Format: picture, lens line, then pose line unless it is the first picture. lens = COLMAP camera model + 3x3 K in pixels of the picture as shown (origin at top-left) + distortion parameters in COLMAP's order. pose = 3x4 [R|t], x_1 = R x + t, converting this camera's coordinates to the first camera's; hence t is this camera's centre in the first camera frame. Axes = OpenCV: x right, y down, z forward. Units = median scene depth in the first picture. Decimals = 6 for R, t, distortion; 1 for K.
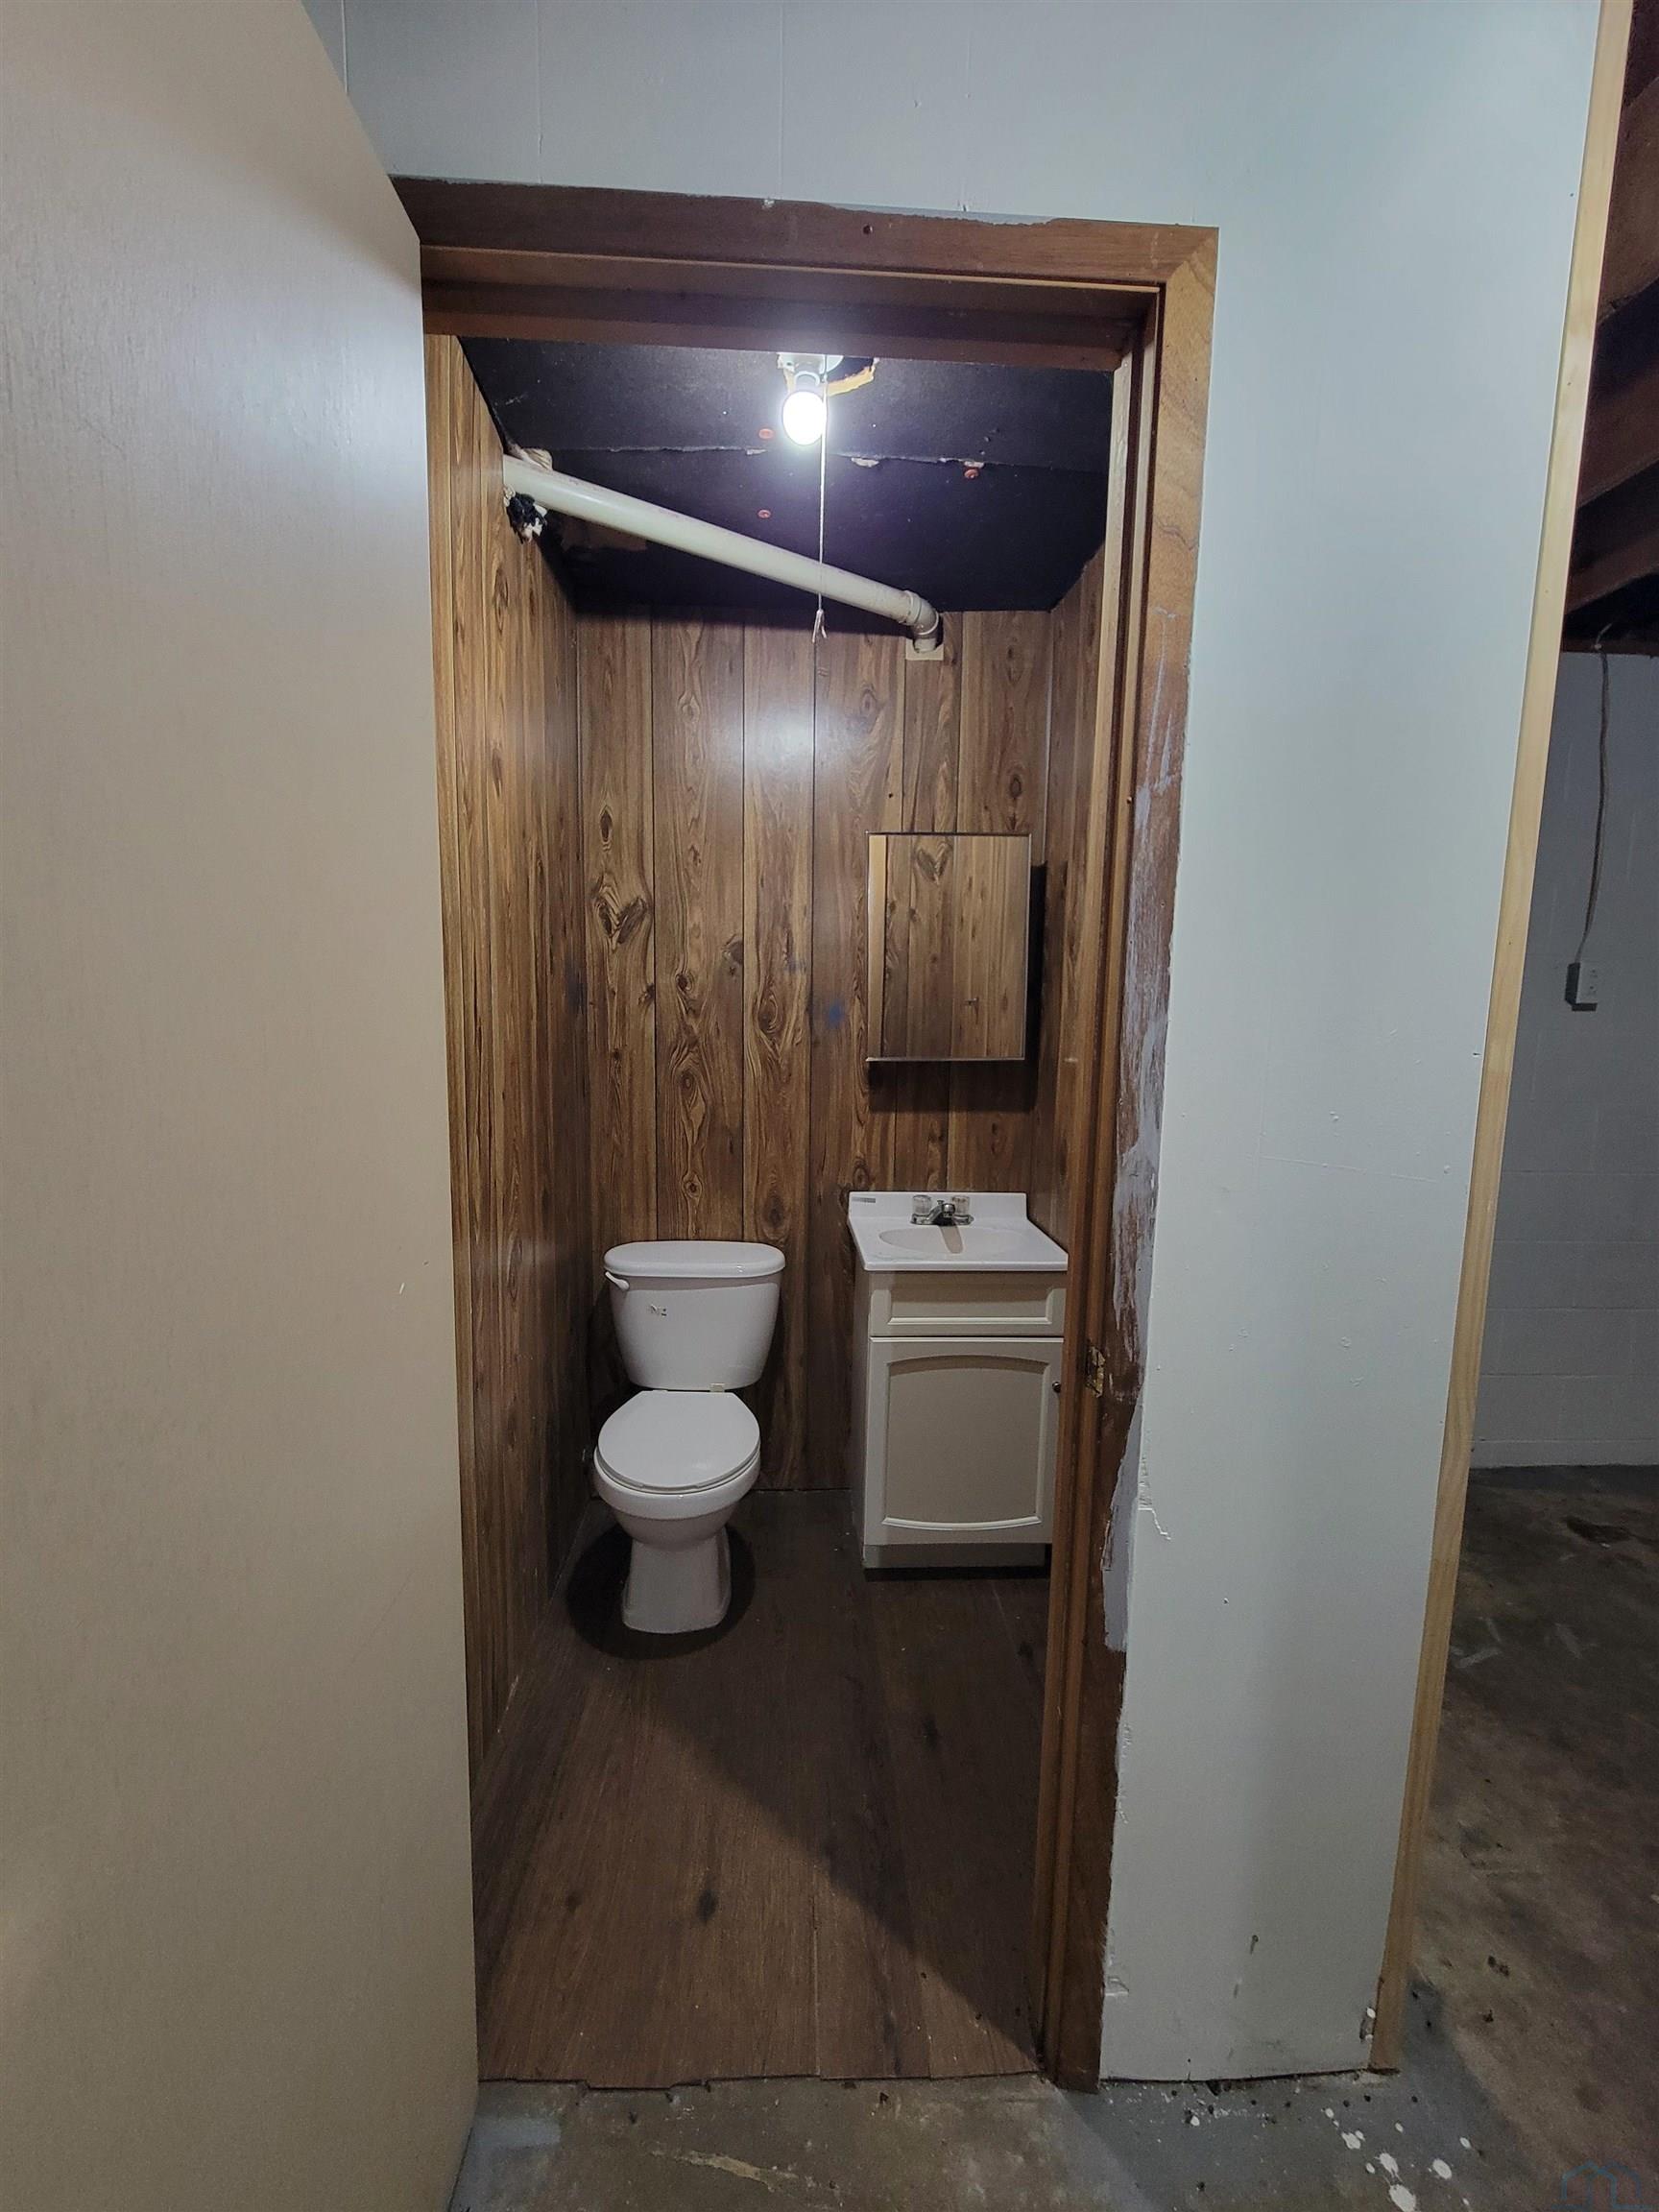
lens RADIAL K [[913.4, 0, 821.1], [0, 913.4, 1100.9], [0, 0, 1]] dist [-0.001716, 0.001495]
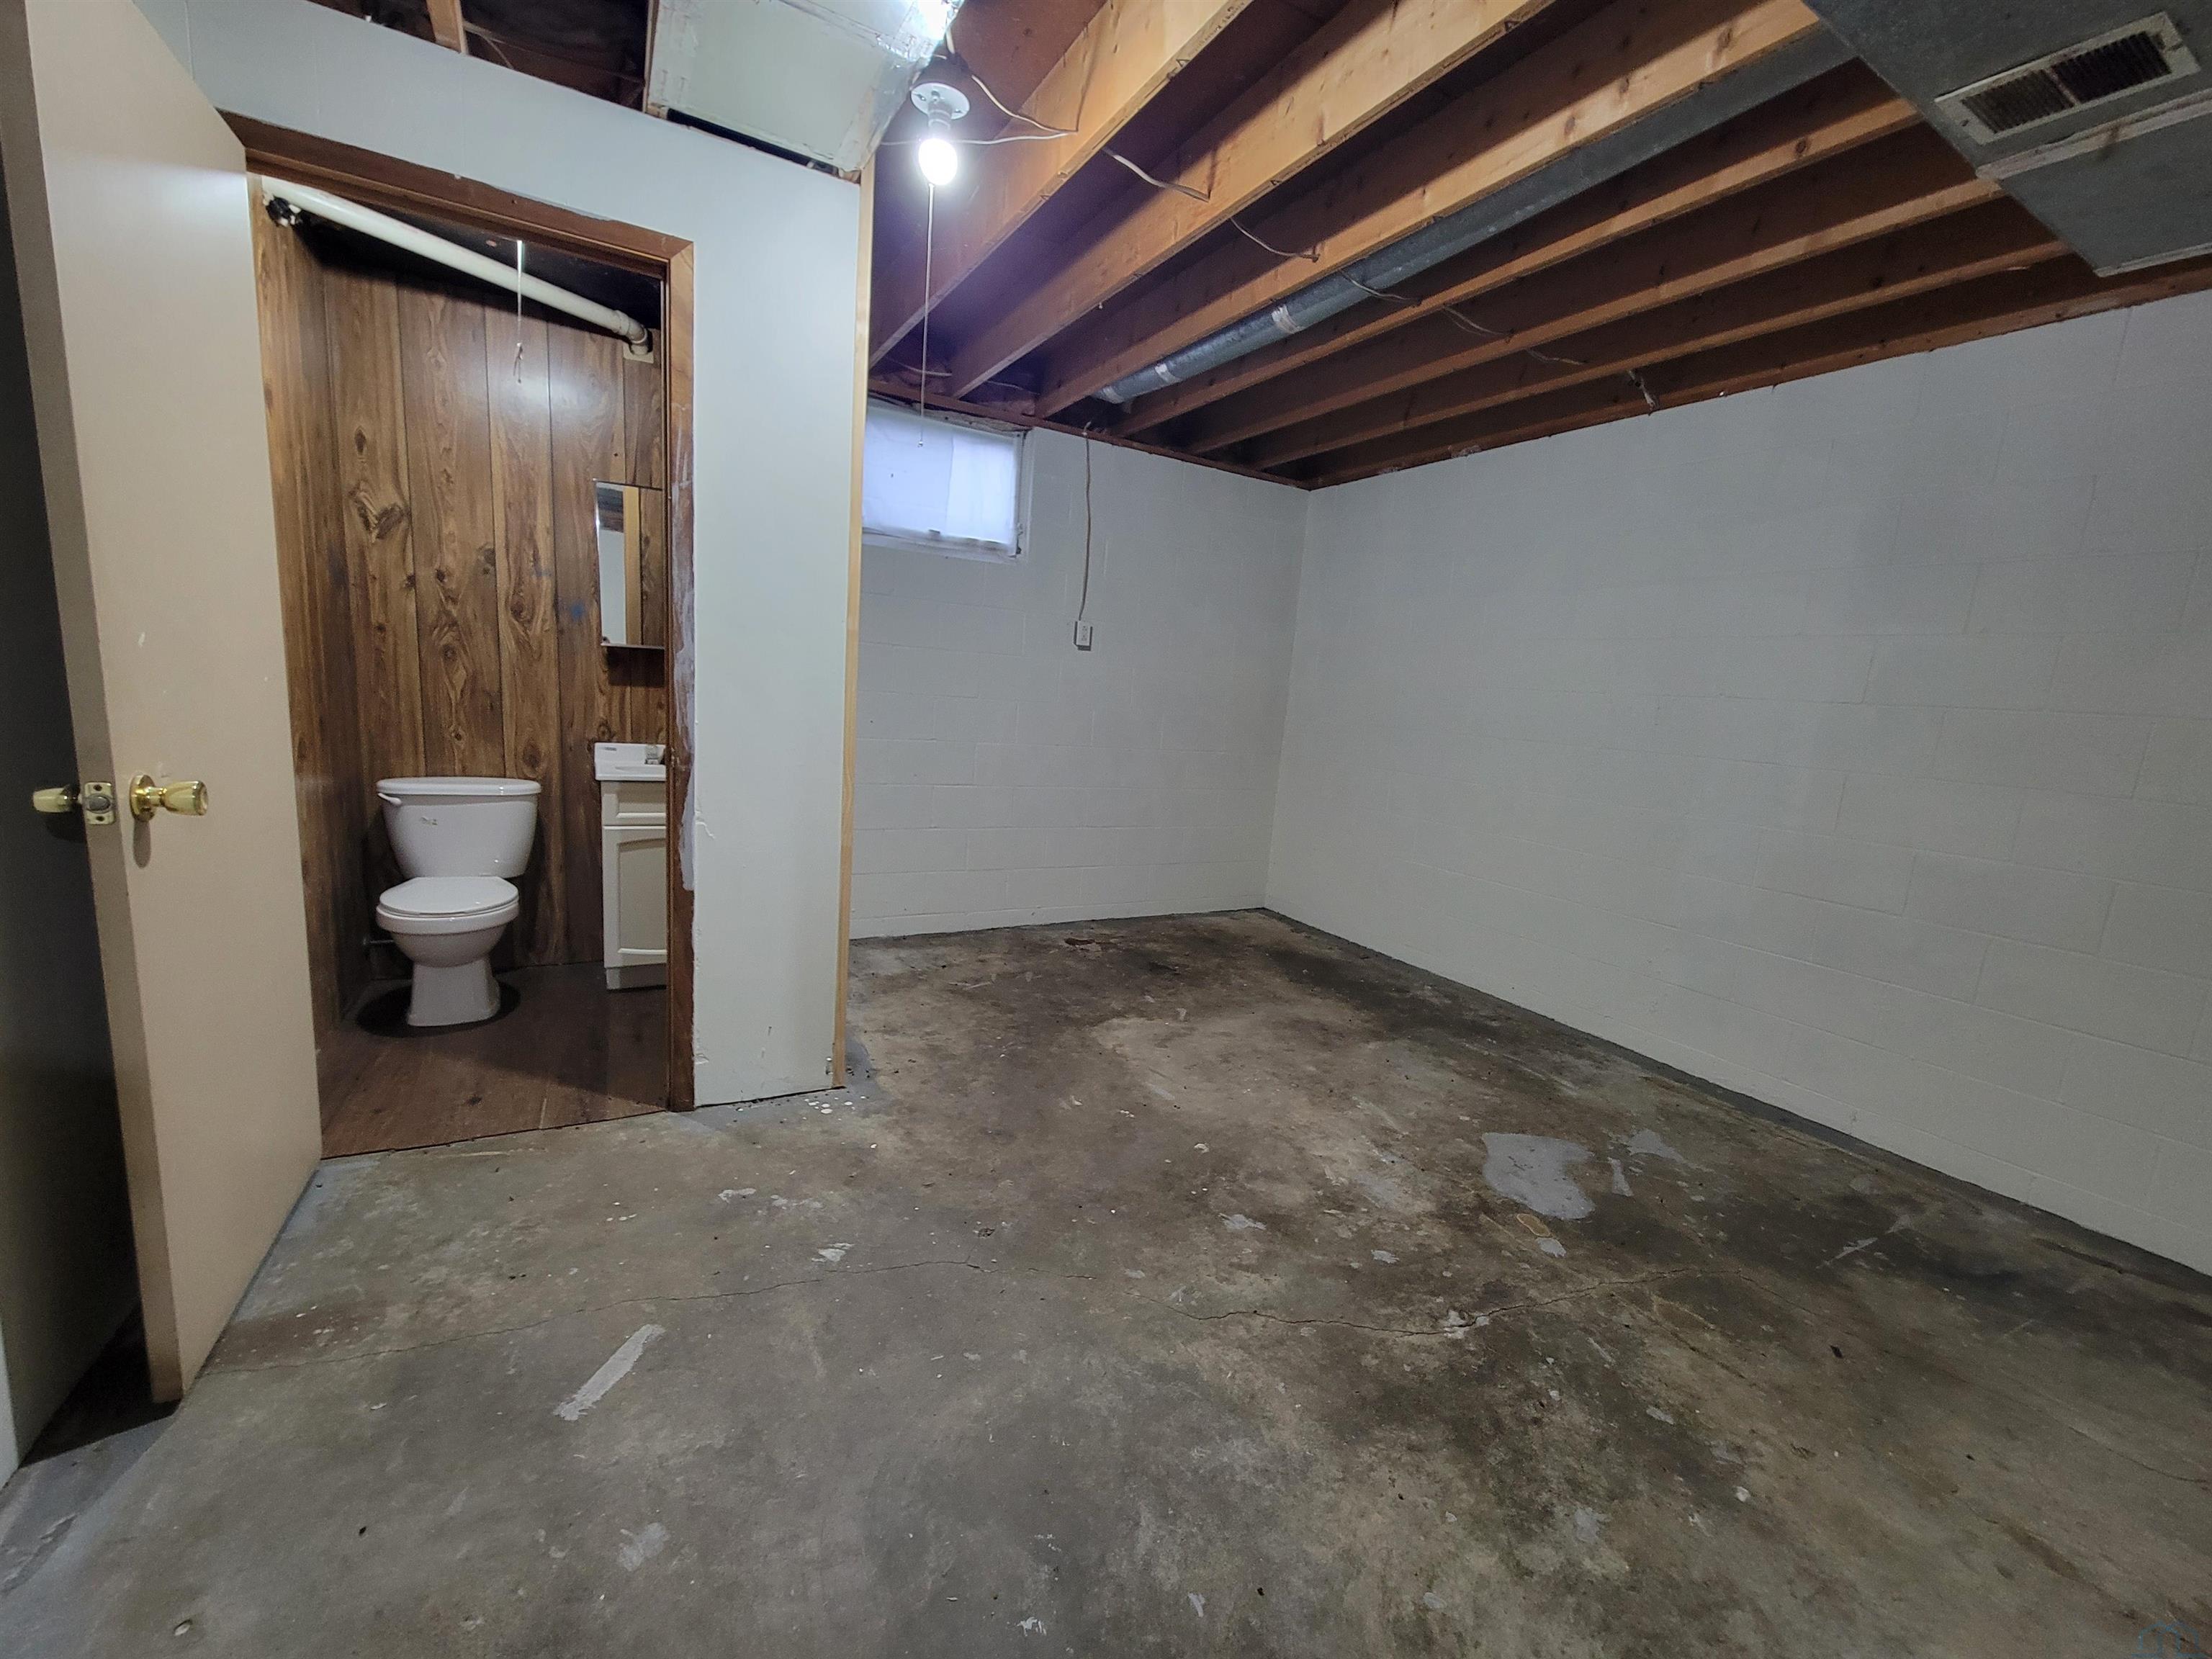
lens RADIAL K [[913.4, 0, 1115.6], [0, 913.4, 844.9], [0, 0, 1]] dist [-0.001716, 0.001495]
pose [[0.894633, -0.024879, 0.446109, 0.122771], [-0.010641, 0.996979, 0.076940, 0.147101], [-0.446676, -0.073580, 0.891665, -0.640124]]
